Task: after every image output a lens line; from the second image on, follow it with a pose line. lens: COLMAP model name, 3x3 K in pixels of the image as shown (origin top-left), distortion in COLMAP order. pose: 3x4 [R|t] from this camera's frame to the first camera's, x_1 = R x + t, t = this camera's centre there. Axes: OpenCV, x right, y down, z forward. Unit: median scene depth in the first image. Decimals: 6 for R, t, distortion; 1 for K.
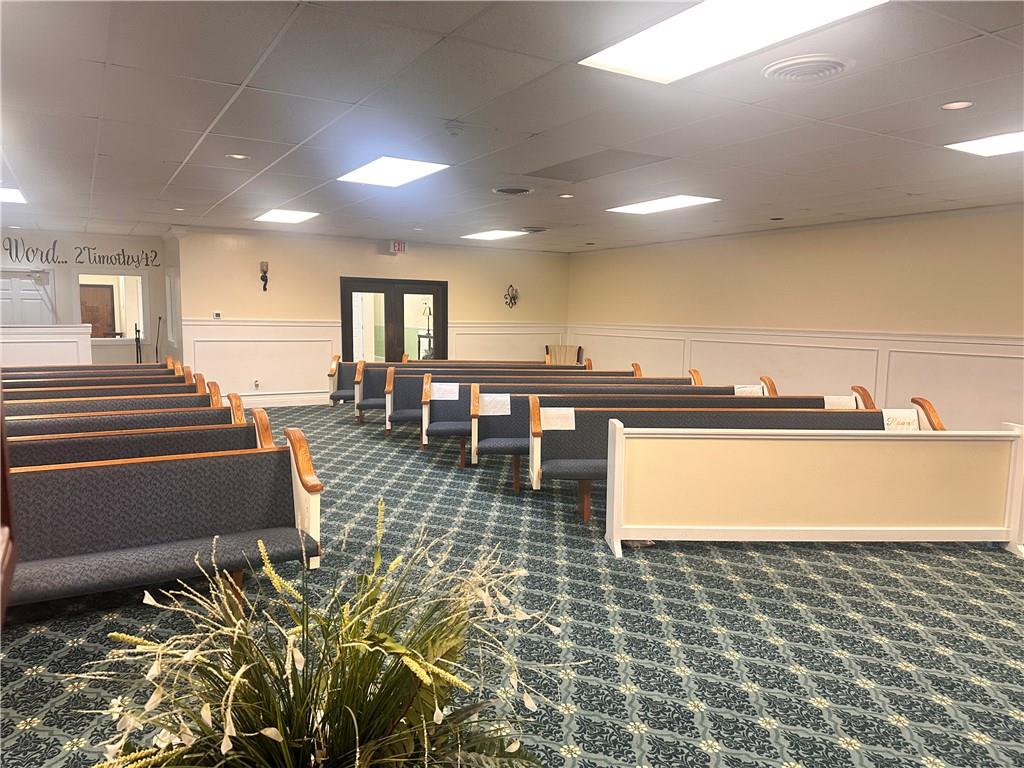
lens RADIAL K [[726.6, 0, 512.0], [0, 726.6, 384.0], [0, 0, 1]] dist [0.162421, -0.243574]
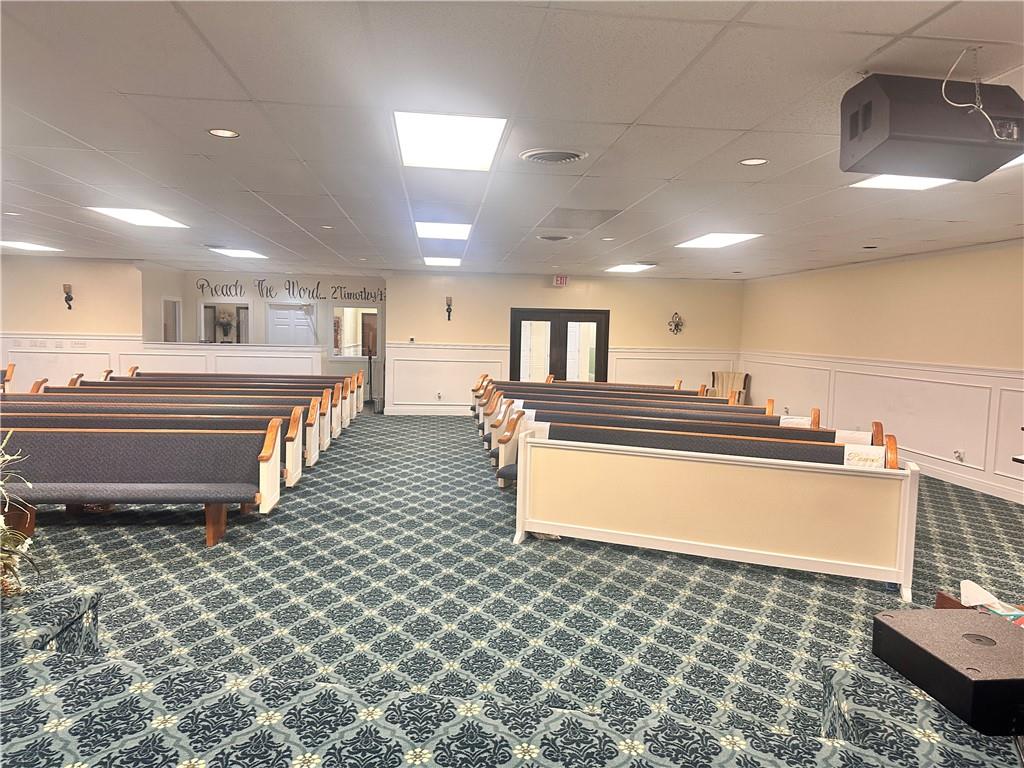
lens RADIAL K [[726.6, 0, 512.0], [0, 726.6, 384.0], [0, 0, 1]] dist [0.162421, -0.243574]
pose [[0.903531, 0.039100, -0.426735, 0.520240], [-0.052774, 0.998401, -0.020259, -0.002022], [0.425260, 0.040826, 0.904150, -0.085557]]
